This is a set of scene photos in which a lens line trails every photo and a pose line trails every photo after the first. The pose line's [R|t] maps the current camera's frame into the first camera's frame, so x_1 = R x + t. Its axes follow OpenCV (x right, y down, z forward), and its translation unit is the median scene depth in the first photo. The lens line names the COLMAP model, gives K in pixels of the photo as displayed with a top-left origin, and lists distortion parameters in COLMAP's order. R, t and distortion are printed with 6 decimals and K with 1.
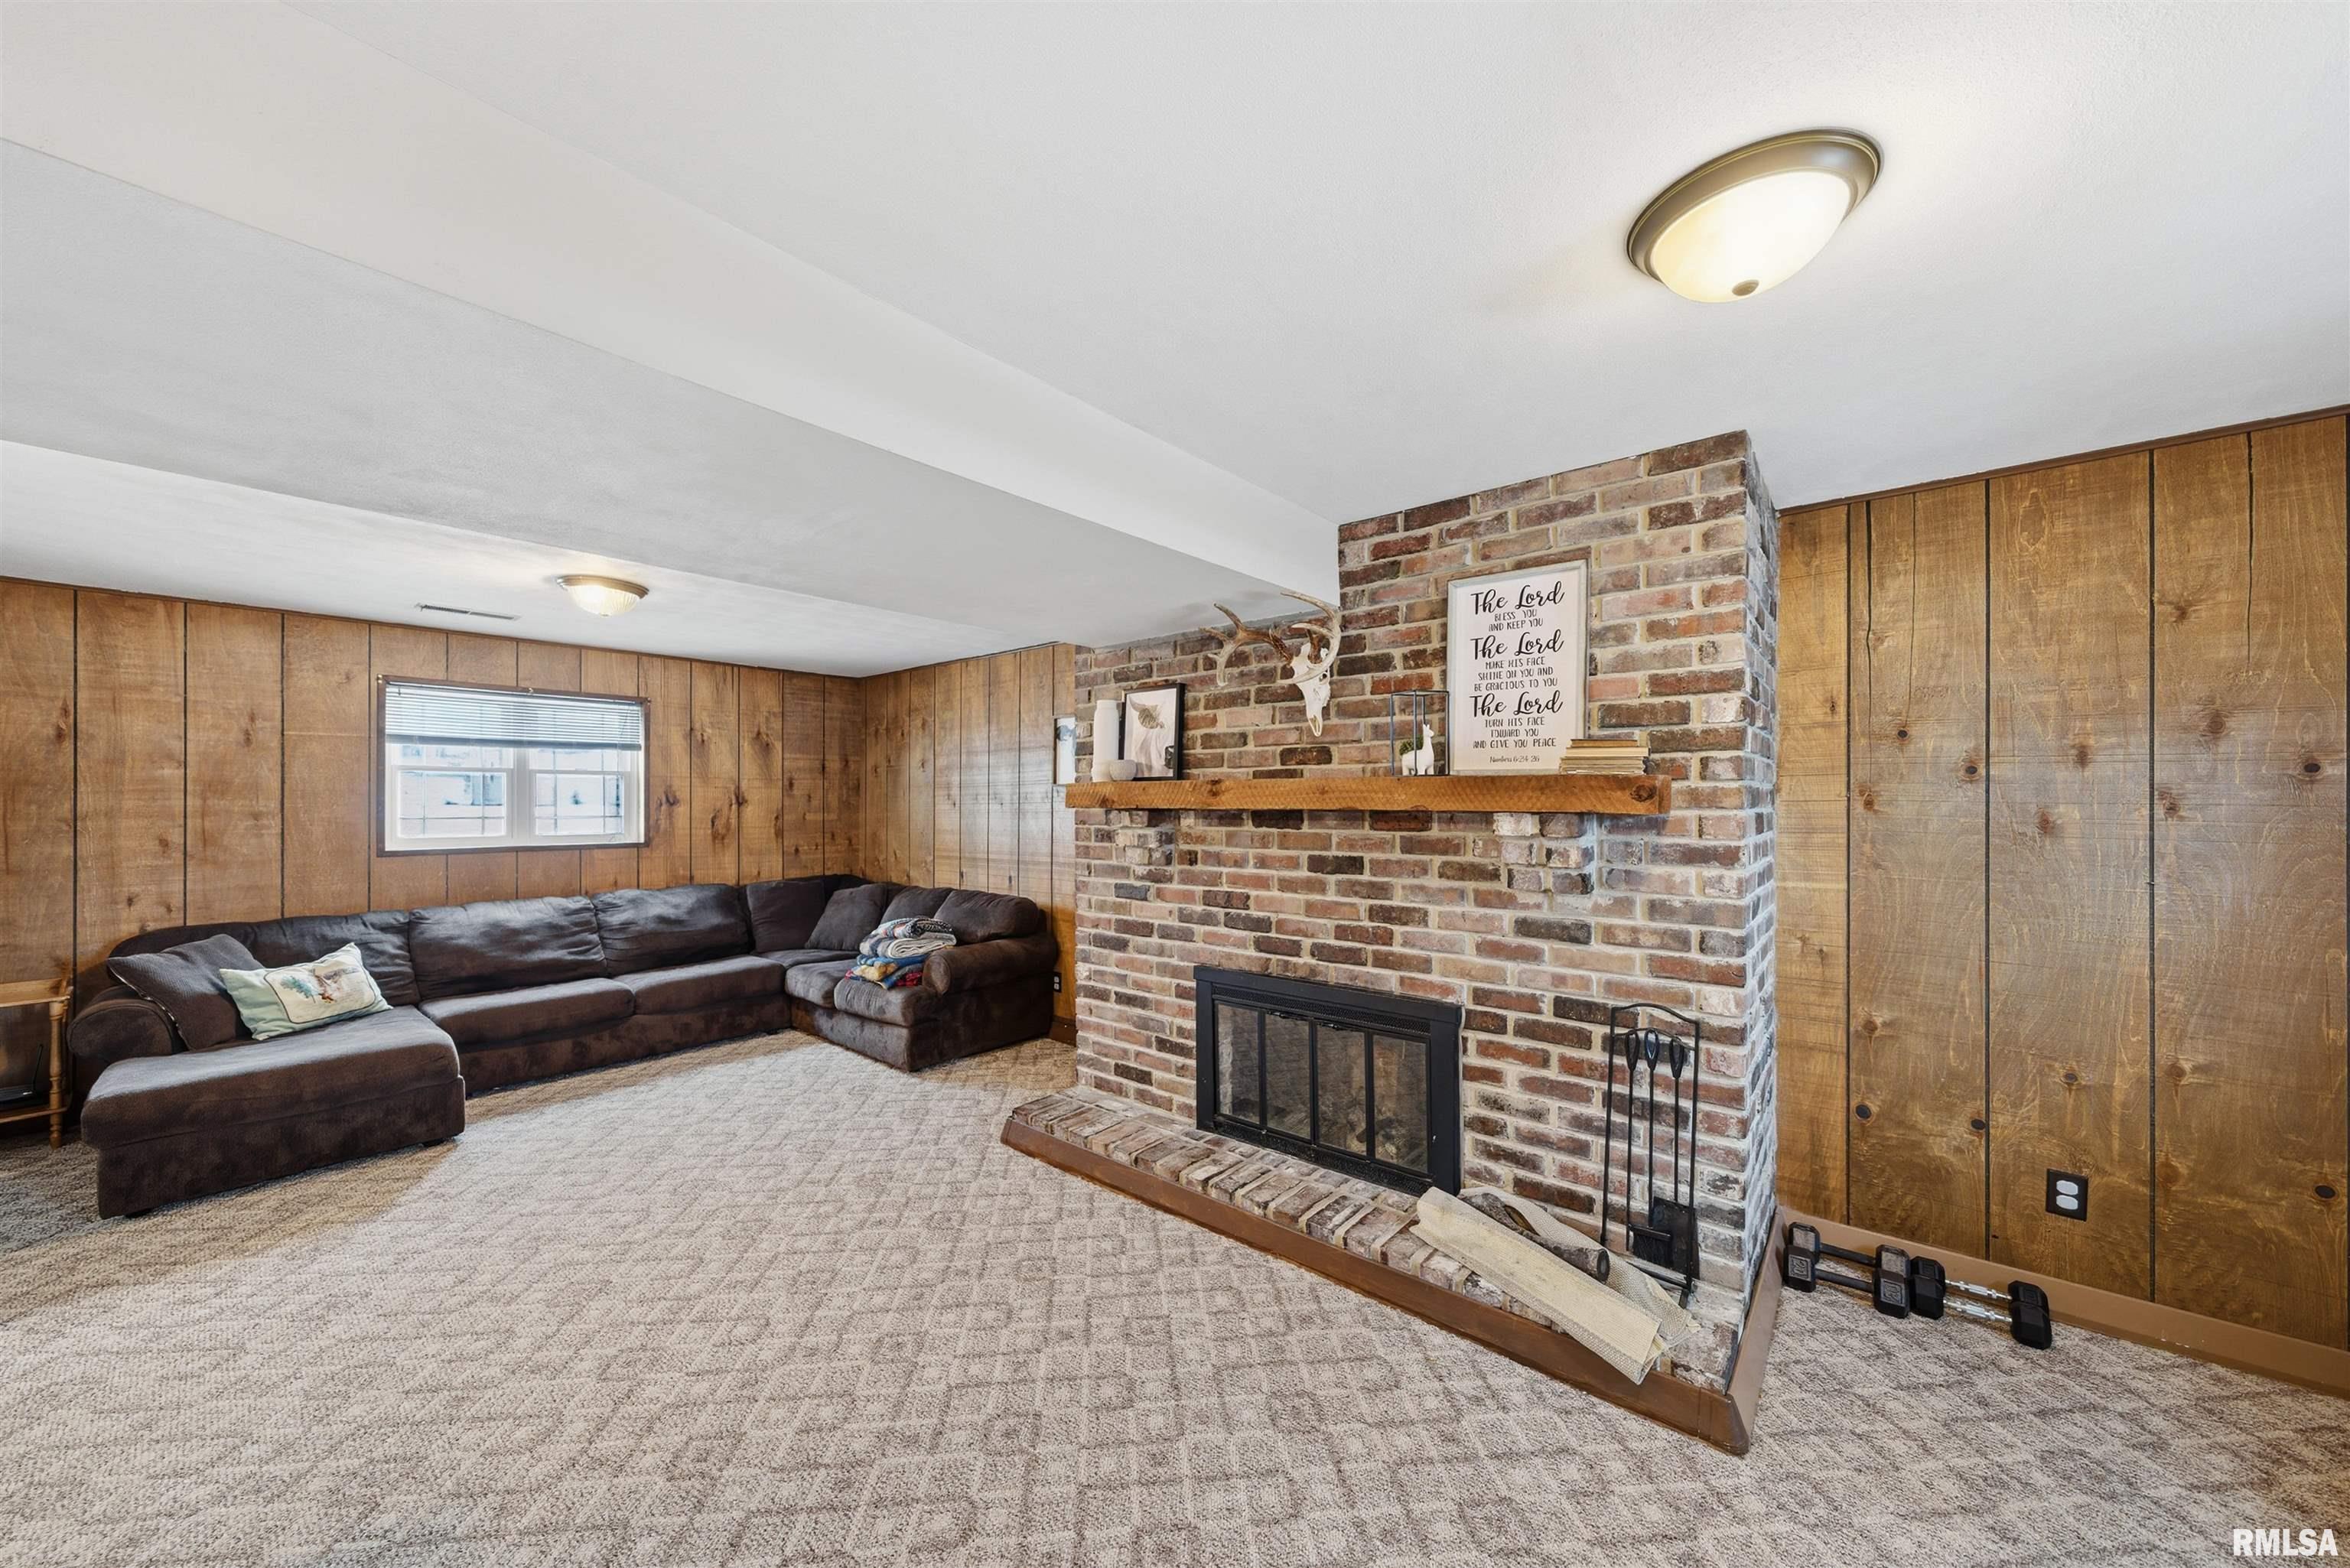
lens RADIAL K [[821.9, 0, 1168.9], [0, 821.9, 806.7], [0, 0, 1]] dist [-0.006632, 0.001525]
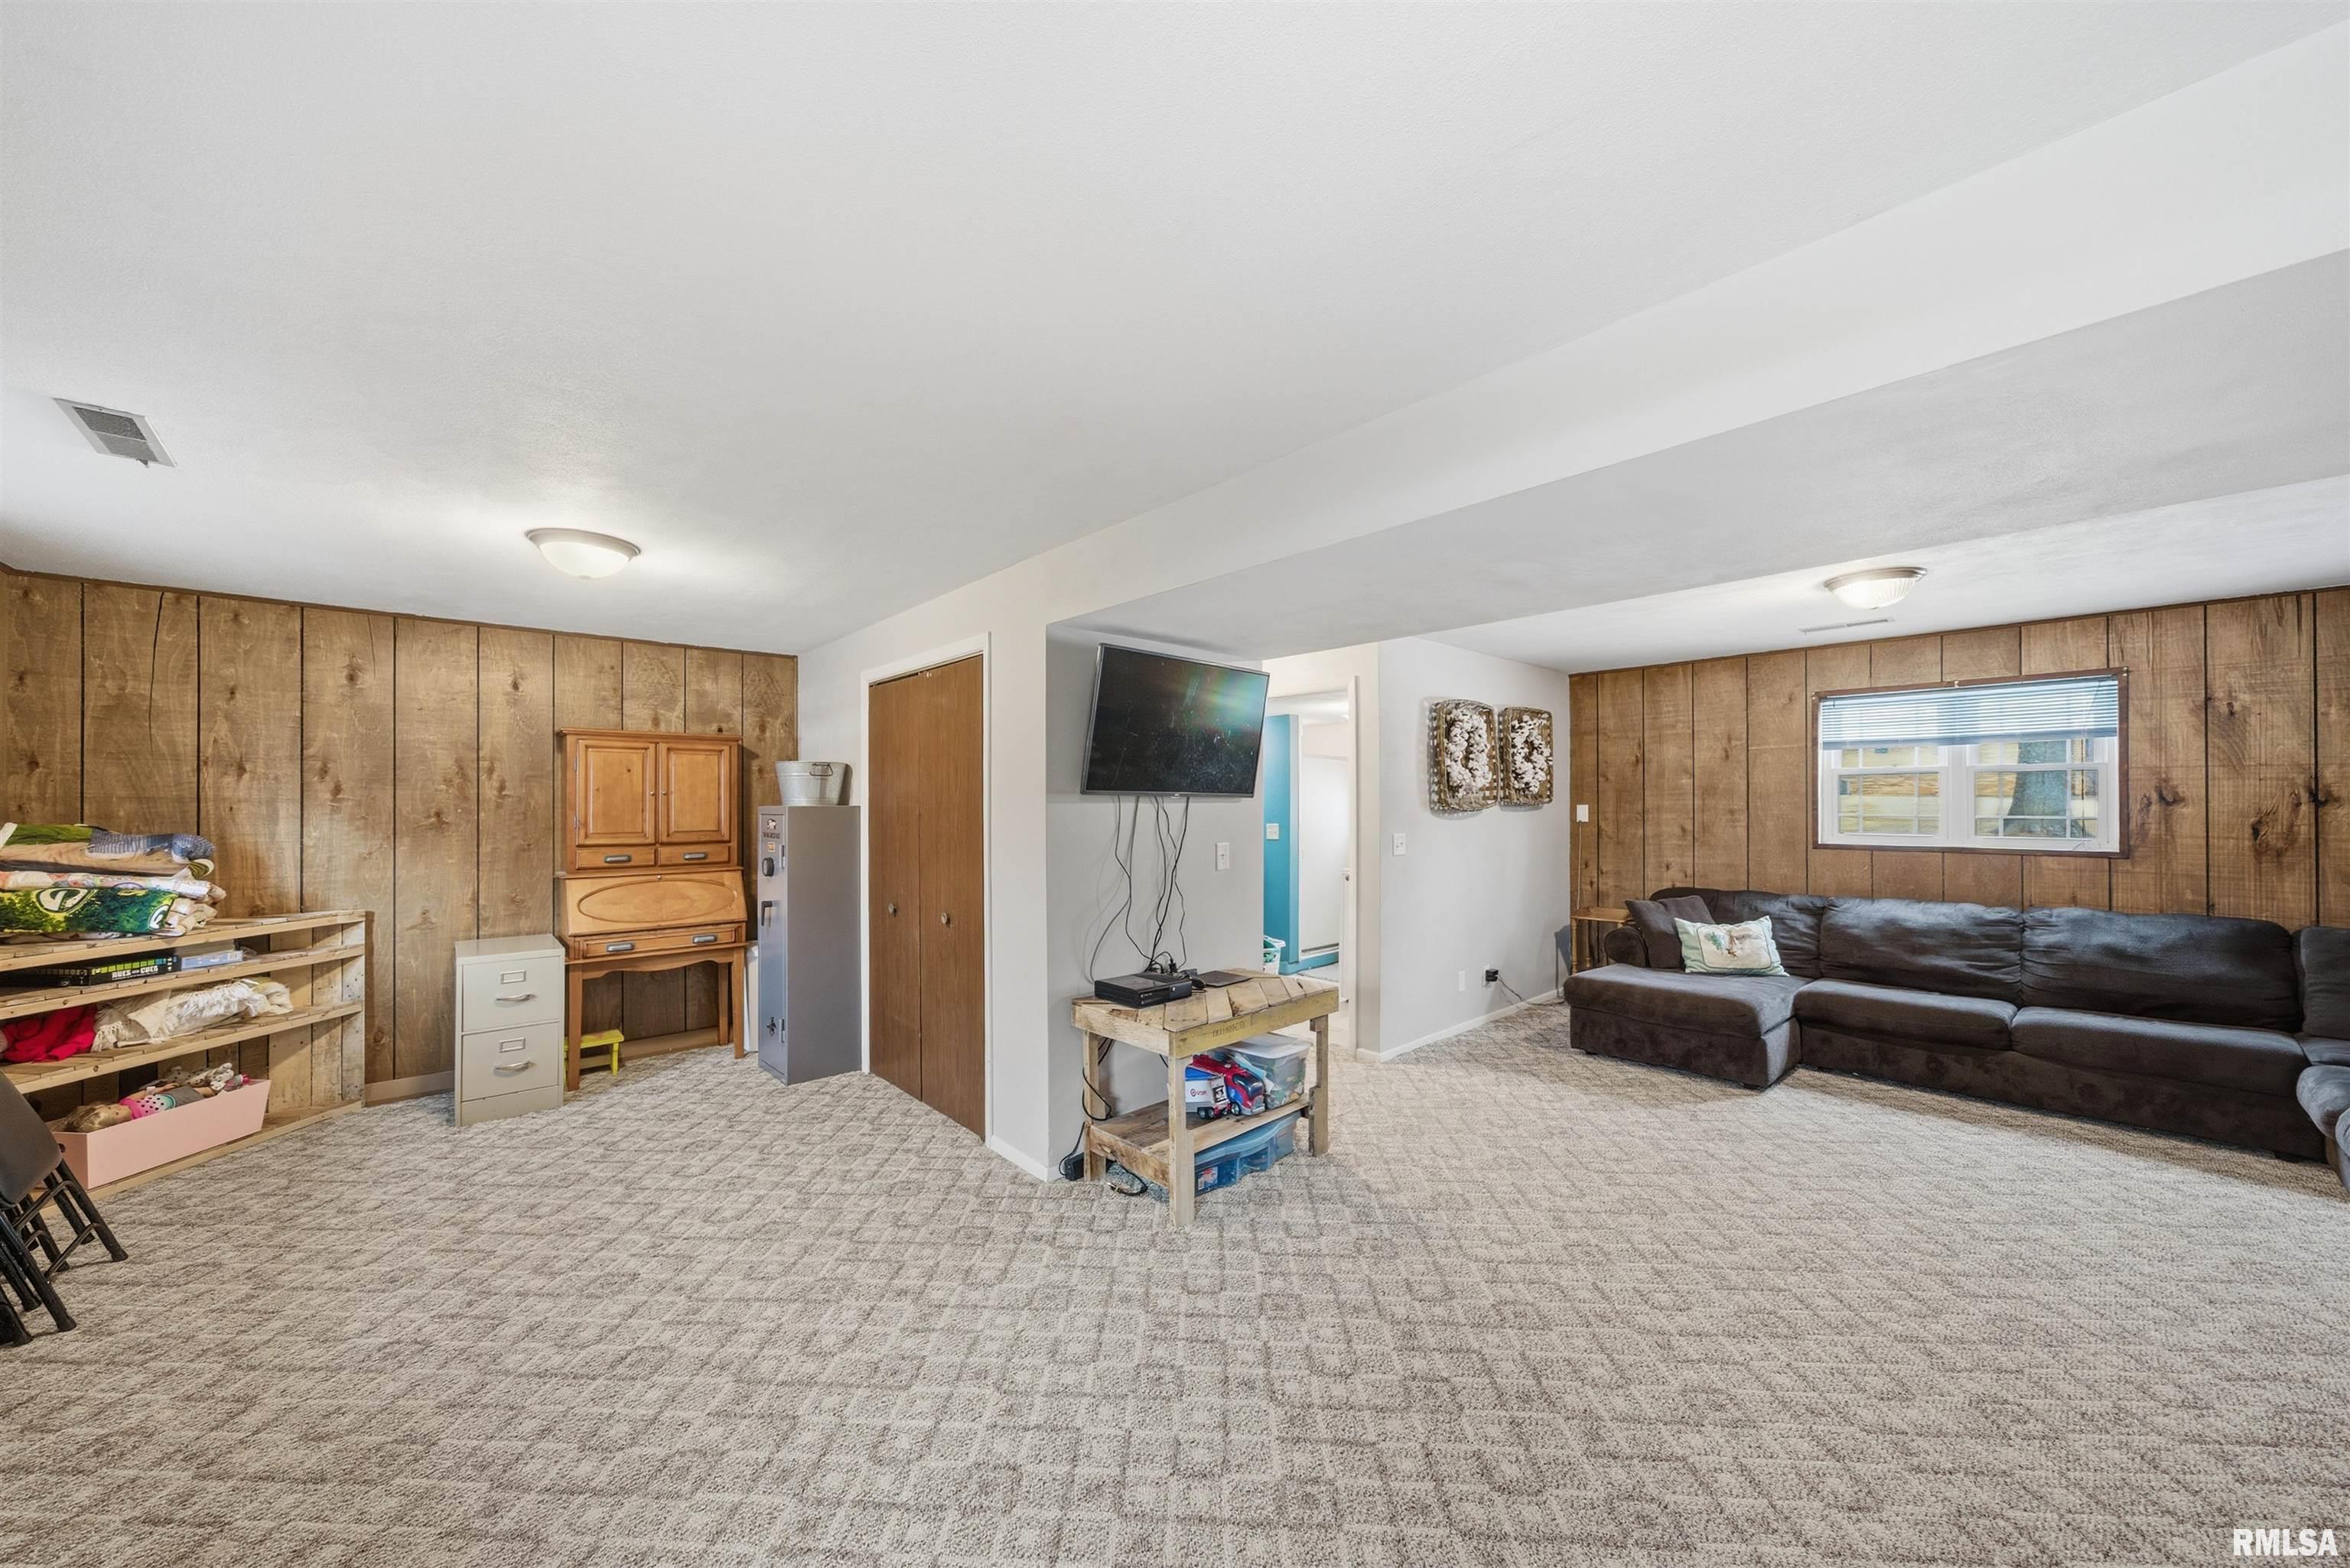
lens RADIAL K [[821.9, 0, 1182.1], [0, 821.9, 796.1], [0, 0, 1]] dist [-0.006632, 0.001525]
pose [[-0.126268, -0.008403, -0.991961, 0.390443], [-0.003563, 0.999962, -0.008017, -0.001088], [0.991990, 0.002522, -0.126293, 0.322888]]
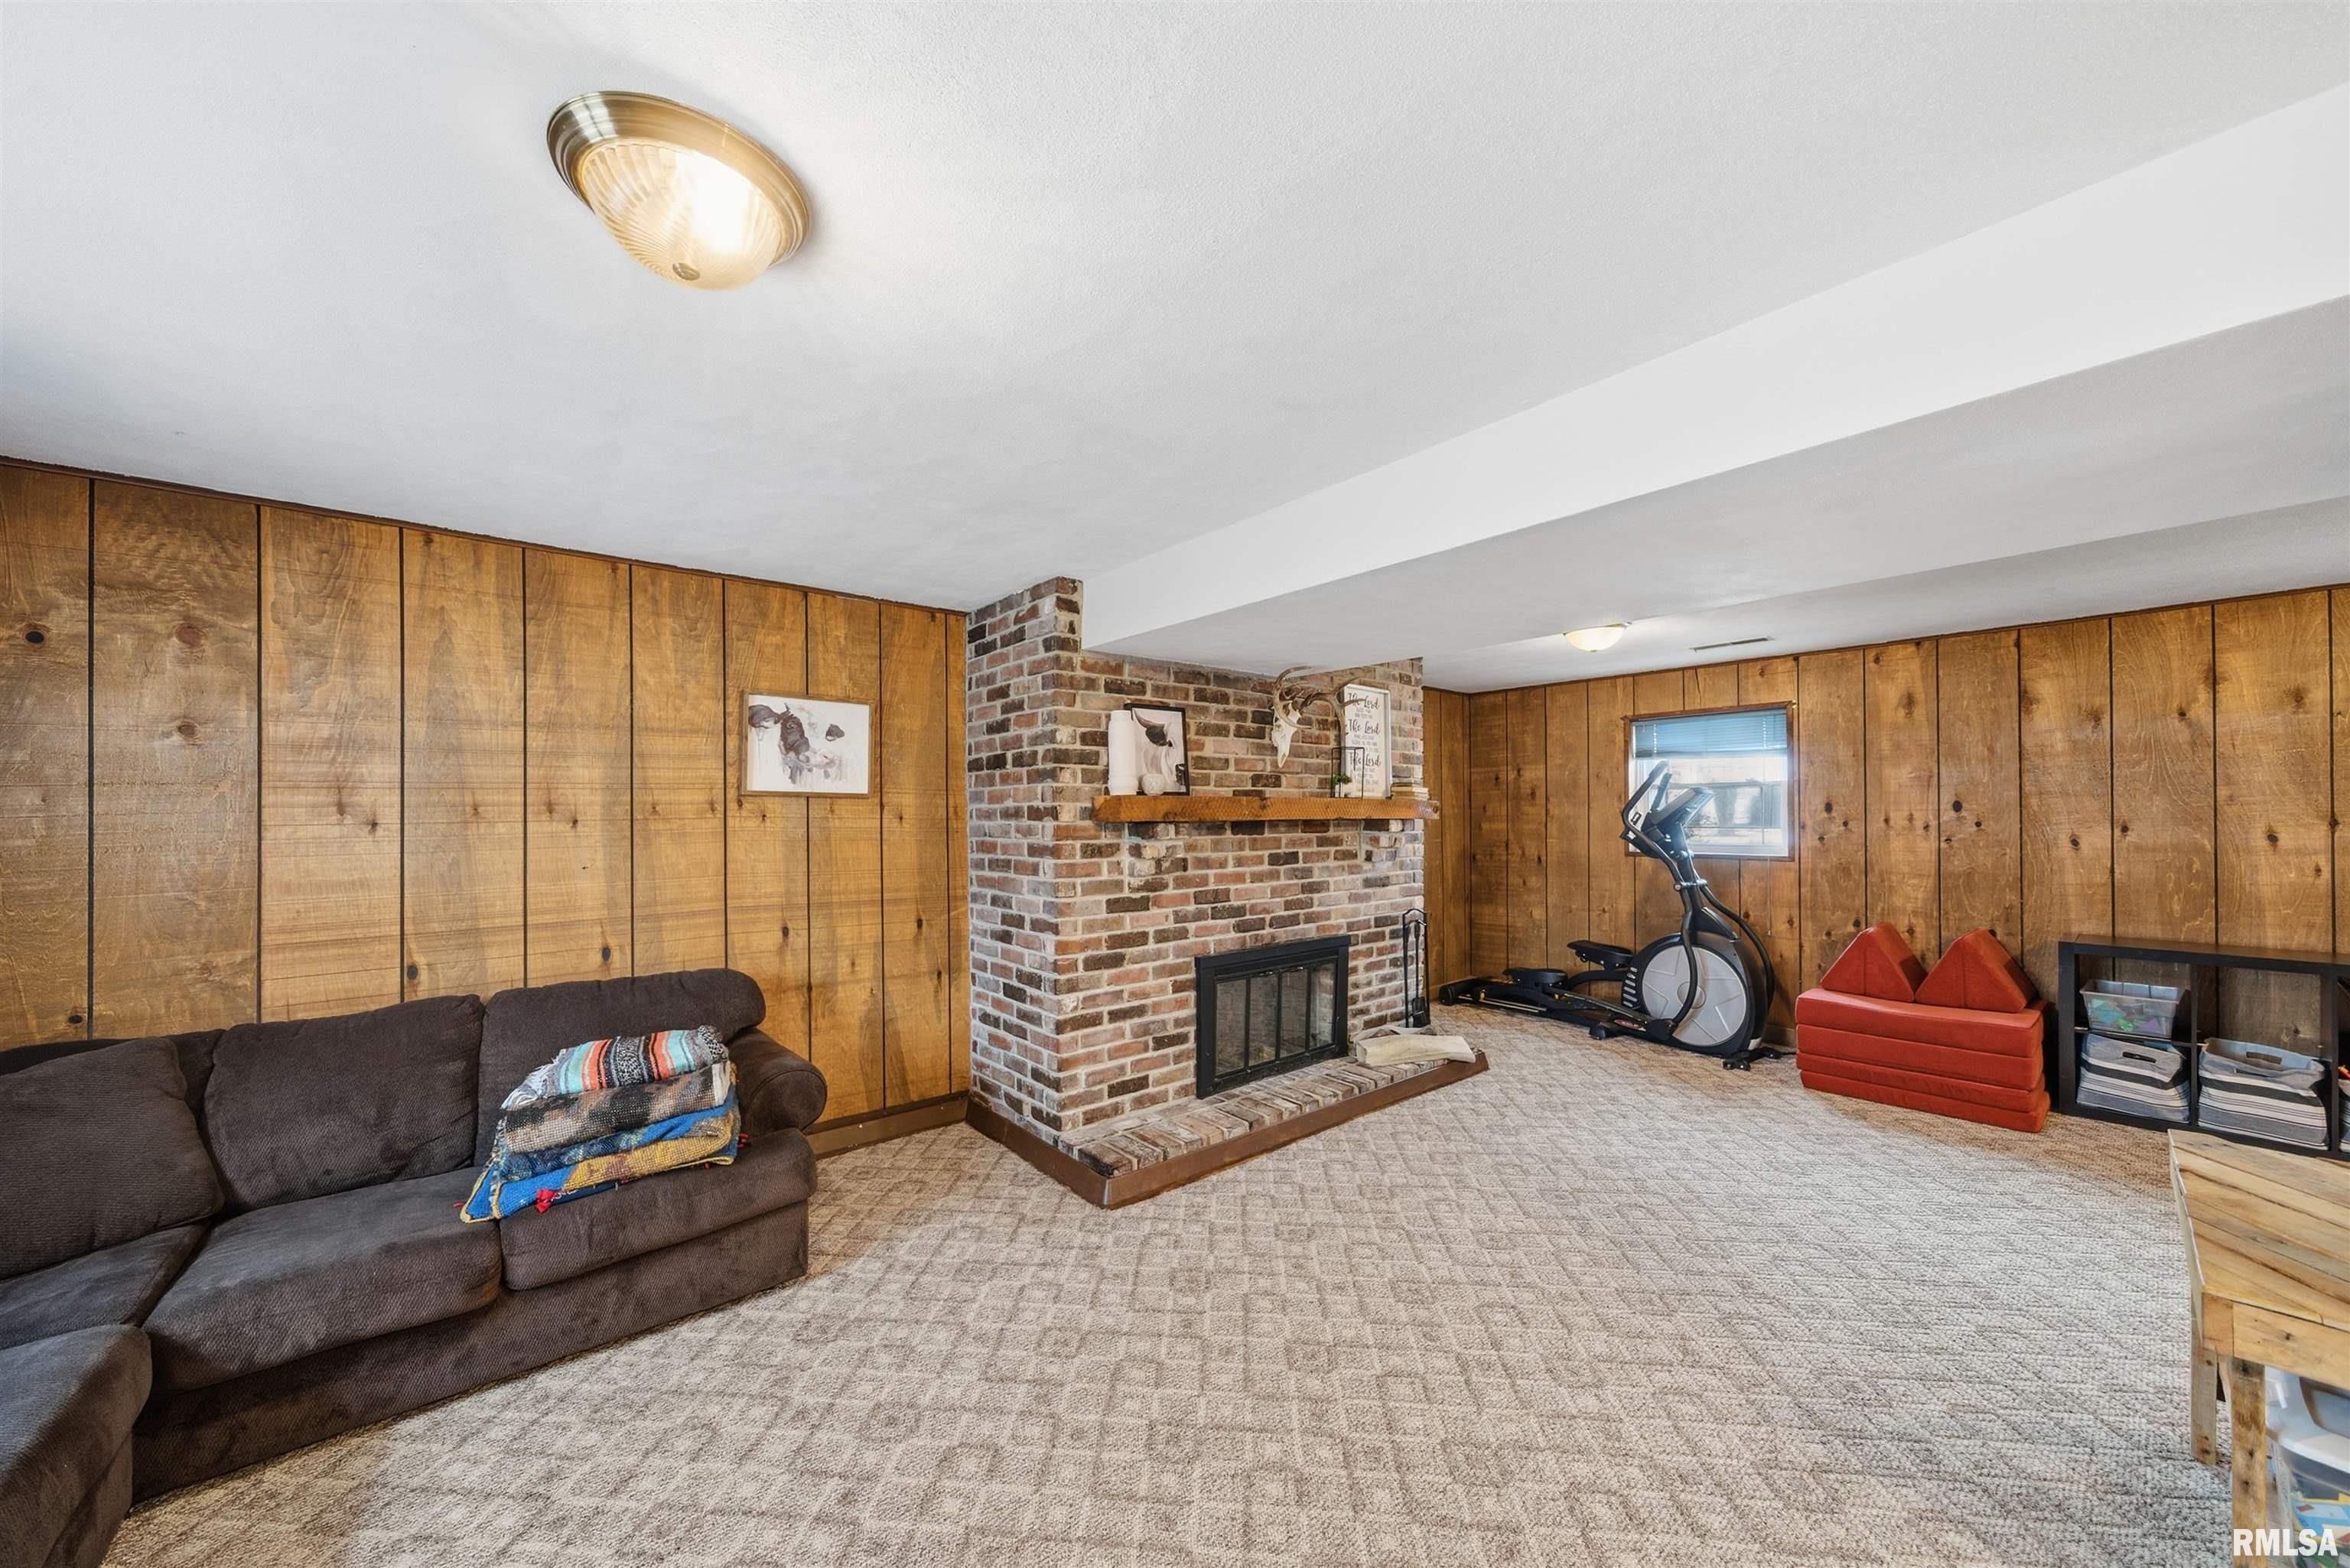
lens RADIAL K [[821.9, 0, 1176.2], [0, 821.9, 815.6], [0, 0, 1]] dist [-0.006632, 0.001525]
pose [[0.187286, 0.001838, 0.982304, -1.029476], [0.012979, 0.999906, -0.004345, -0.000100], [-0.982220, 0.013563, 0.187245, 0.760439]]
